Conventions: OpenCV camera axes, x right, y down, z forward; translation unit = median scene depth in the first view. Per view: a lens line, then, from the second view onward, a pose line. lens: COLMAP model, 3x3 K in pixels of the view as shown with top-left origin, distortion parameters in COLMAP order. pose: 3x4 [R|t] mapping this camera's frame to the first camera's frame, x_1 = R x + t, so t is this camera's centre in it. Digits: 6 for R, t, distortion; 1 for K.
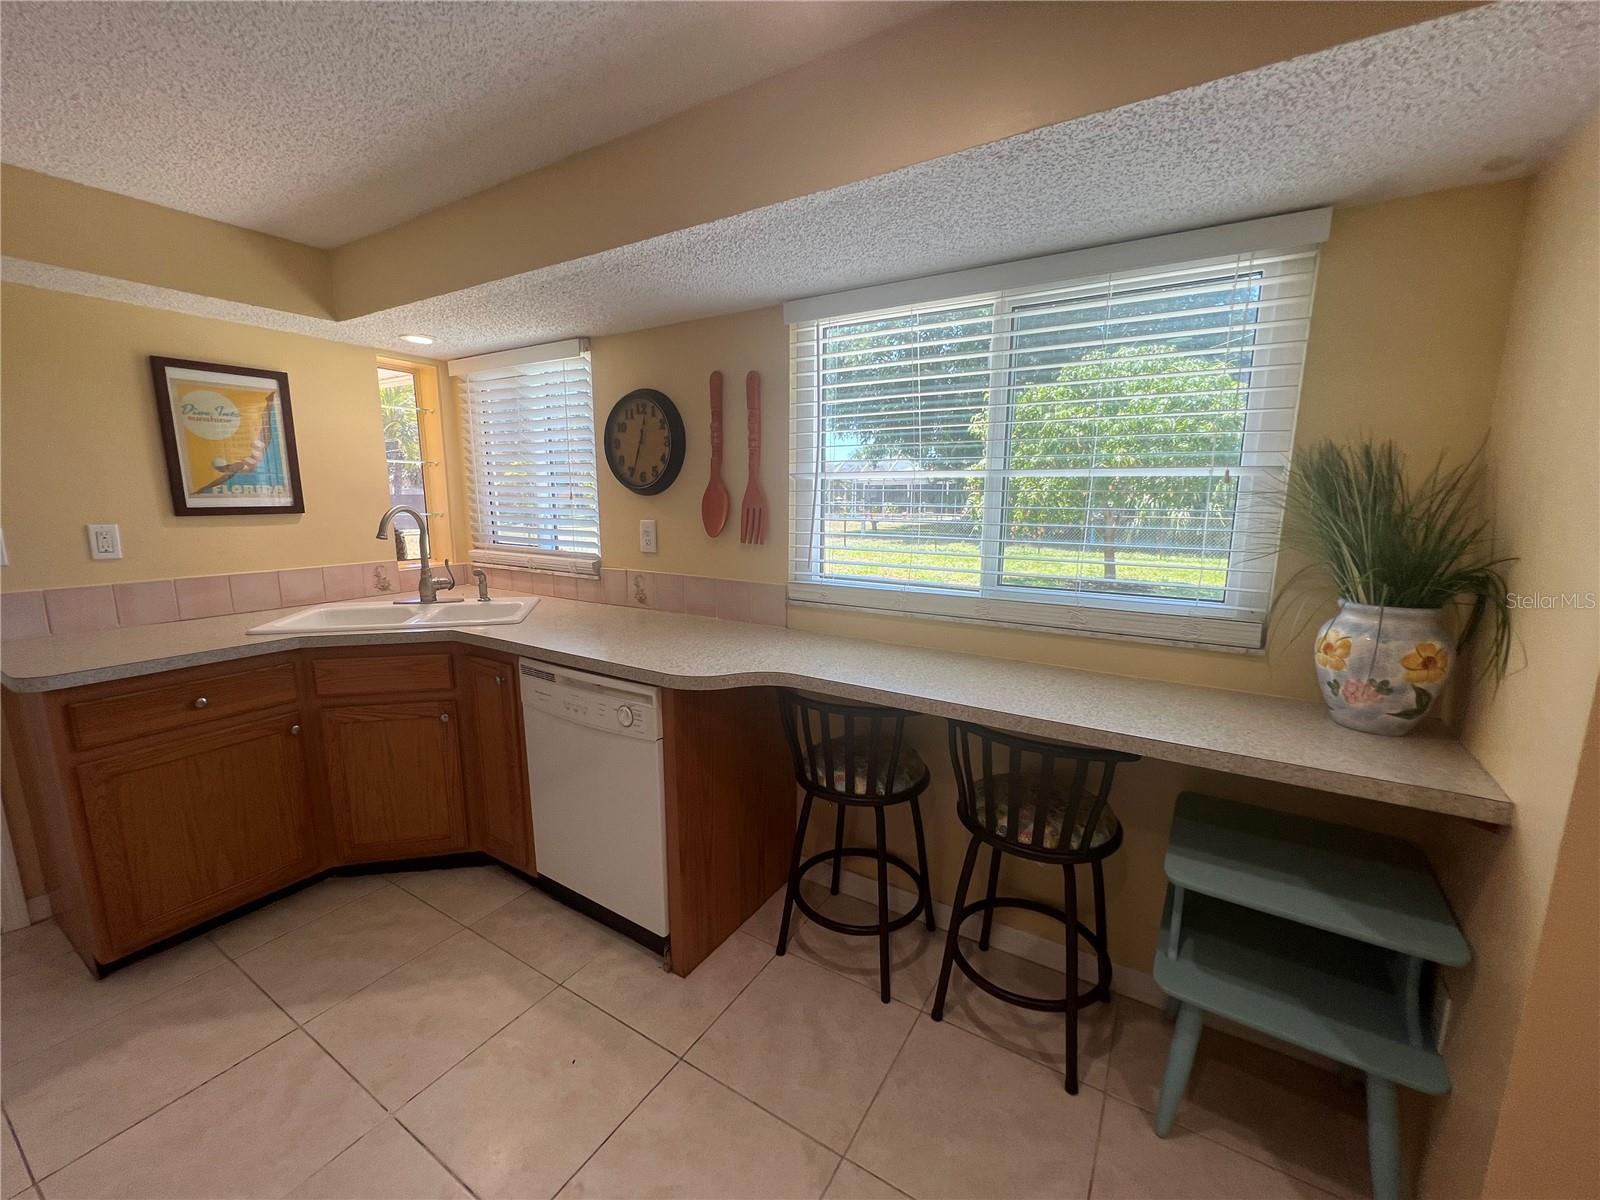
lens RADIAL K [[642.5, 0, 799.6], [0, 642.5, 604.2], [0, 0, 1]] dist [-0.003166, 0.001018]
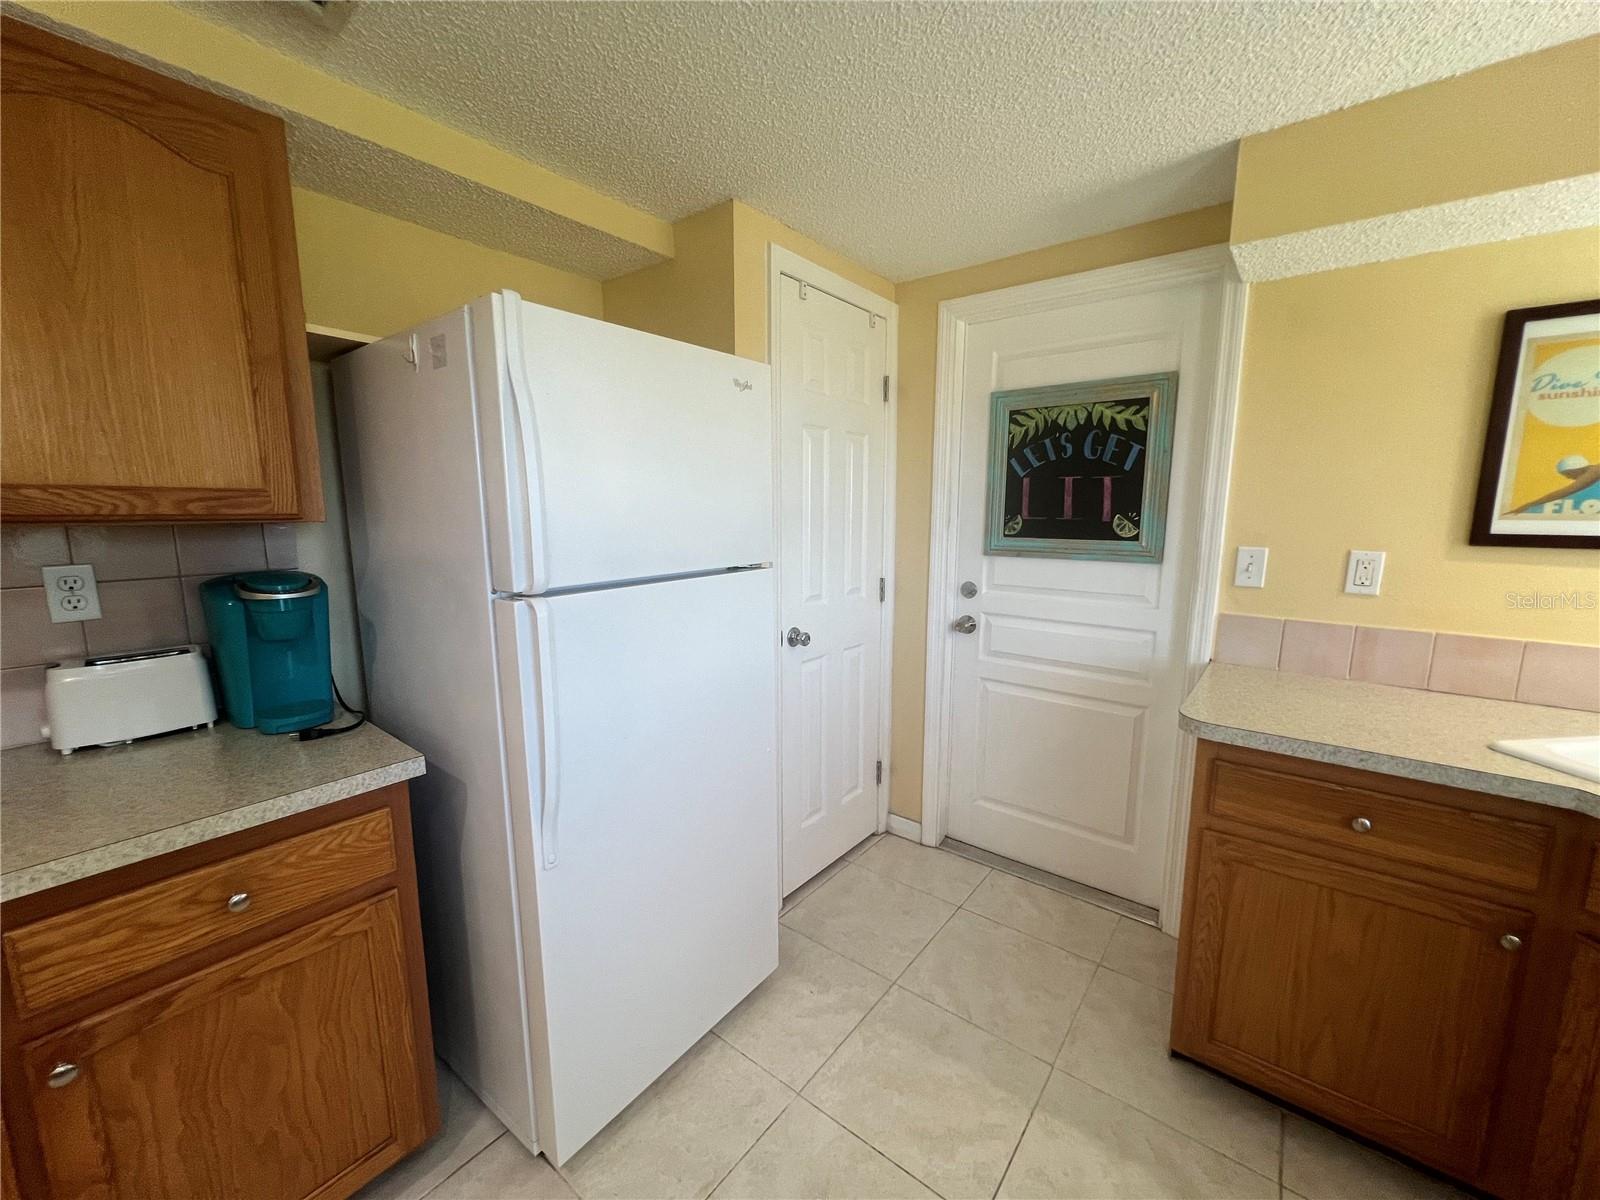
lens RADIAL K [[640.8, 0, 800.0], [0, 640.8, 604.9], [0, 0, 1]] dist [-0.001785, 0.000454]
pose [[-0.111514, 0.144999, -0.983128, -0.254024], [-0.175155, 0.970942, 0.163069, -0.075654], [0.978205, 0.190384, -0.082877, 0.451936]]
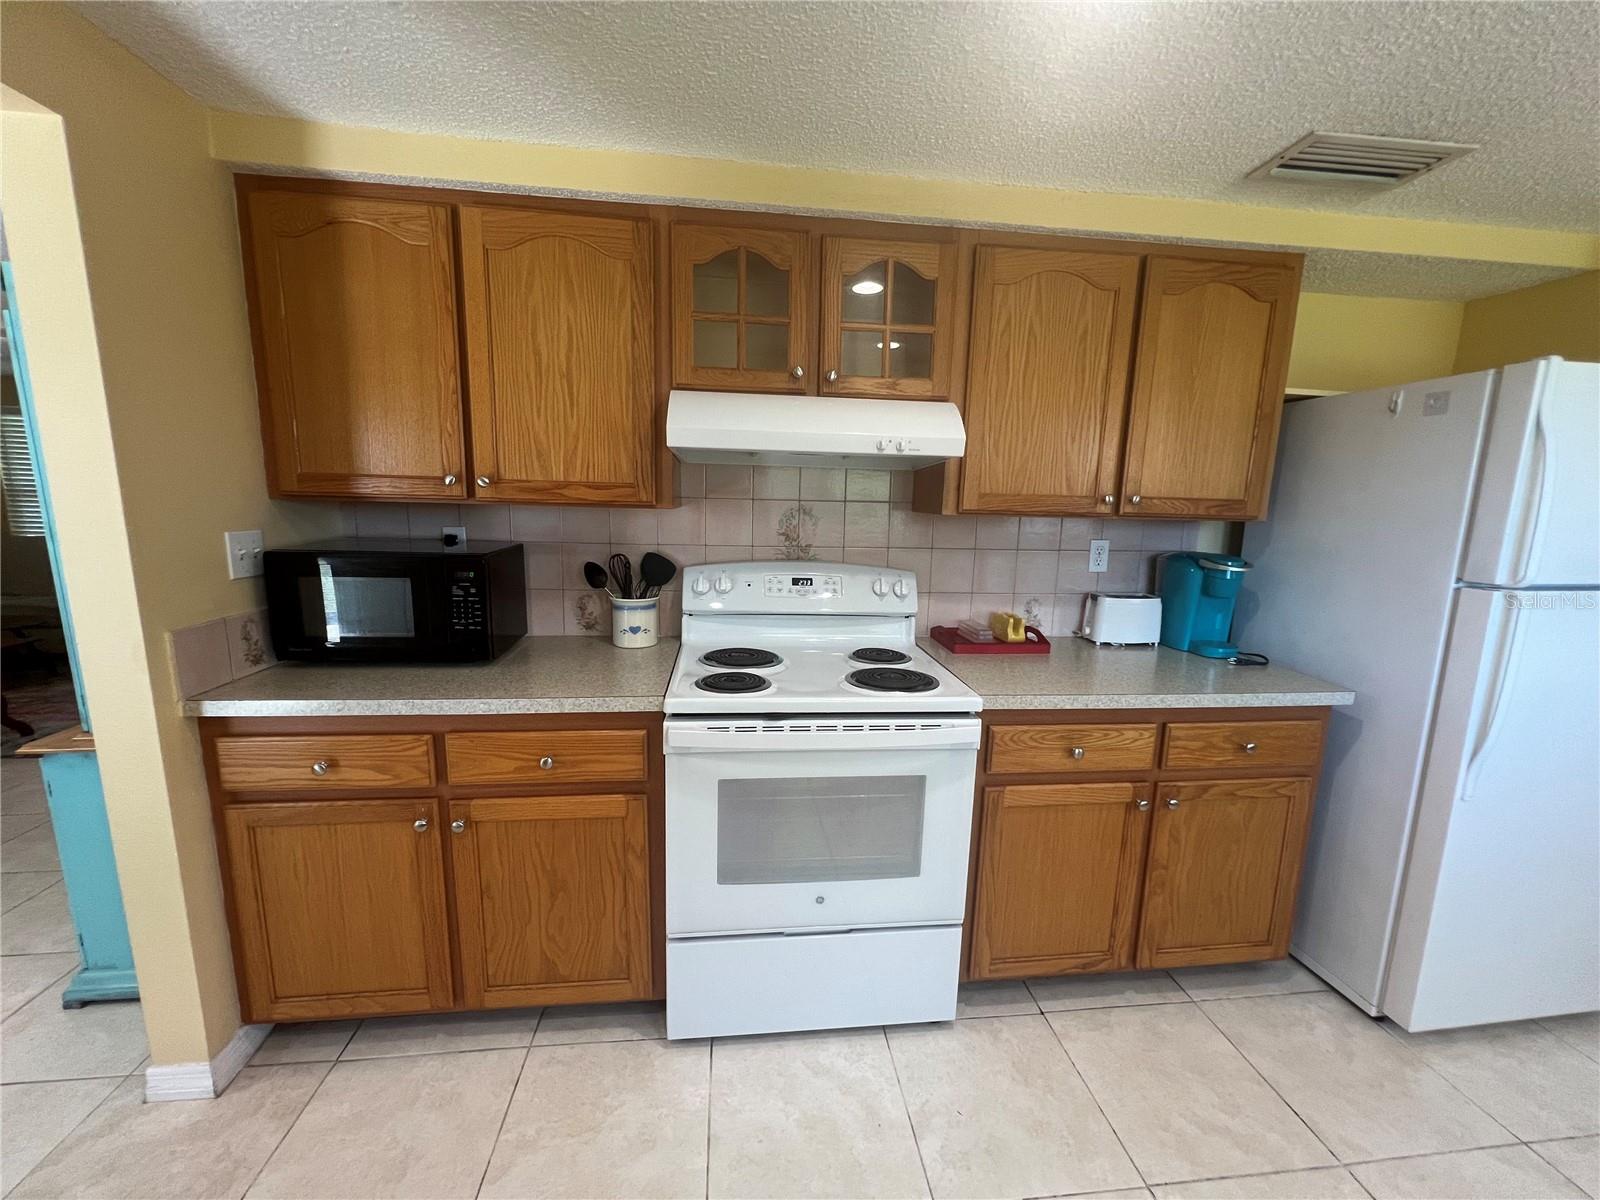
lens RADIAL K [[642.5, 0, 799.6], [0, 642.5, 604.2], [0, 0, 1]] dist [-0.003166, 0.001018]
pose [[-0.787769, 0.078756, -0.610915, 0.358735], [-0.135973, 0.945093, 0.297172, -0.037044], [0.600775, 0.317171, -0.733806, 0.206025]]
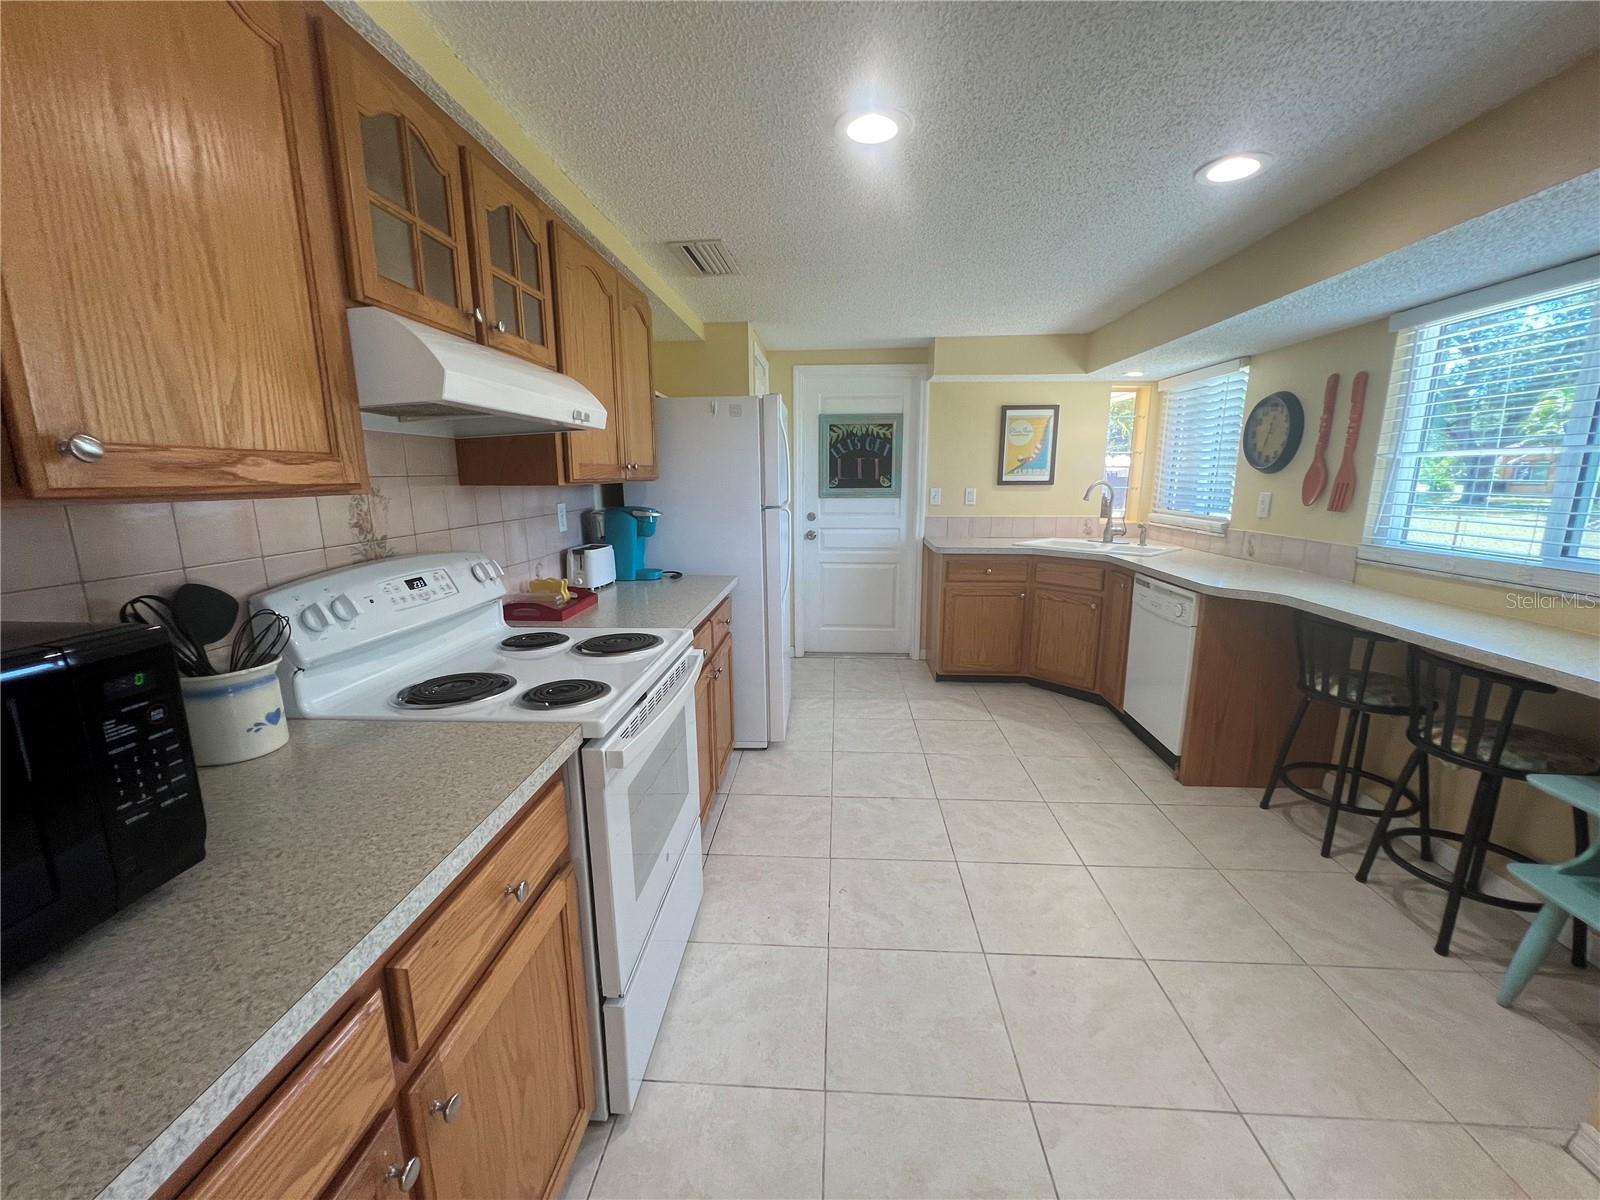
lens RADIAL K [[642.5, 0, 799.6], [0, 642.5, 604.2], [0, 0, 1]] dist [-0.003166, 0.001018]
pose [[0.472282, 0.168681, -0.865157, 0.656287], [-0.146611, 0.982879, 0.111599, 0.116521], [0.869169, 0.074136, 0.488926, -0.603201]]
